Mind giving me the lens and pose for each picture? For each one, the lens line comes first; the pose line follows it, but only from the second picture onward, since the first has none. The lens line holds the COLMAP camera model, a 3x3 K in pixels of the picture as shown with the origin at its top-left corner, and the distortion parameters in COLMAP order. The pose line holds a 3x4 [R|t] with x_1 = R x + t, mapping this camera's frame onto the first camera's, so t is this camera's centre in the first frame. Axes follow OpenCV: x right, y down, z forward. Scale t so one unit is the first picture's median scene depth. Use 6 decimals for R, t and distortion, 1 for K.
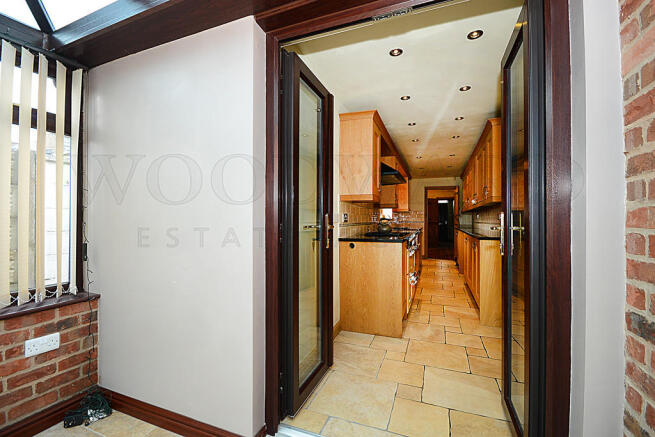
lens RADIAL K [[288.7, 0, 326.9], [0, 288.7, 218.7], [0, 0, 1]] dist [-0.000834, -0.000467]
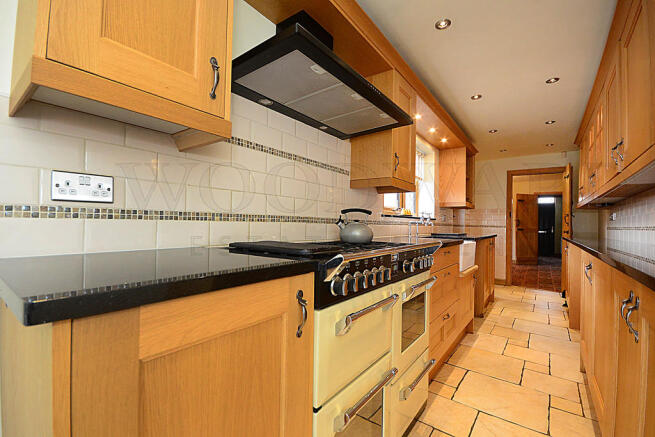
lens RADIAL K [[288.7, 0, 326.6], [0, 288.7, 219.2], [0, 0, 1]] dist [-0.000834, -0.000467]
pose [[0.959468, 0.017283, -0.281287, 0.148213], [-0.021413, 0.999703, -0.011613, 0.011090], [0.281003, 0.017166, 0.959553, 0.303906]]
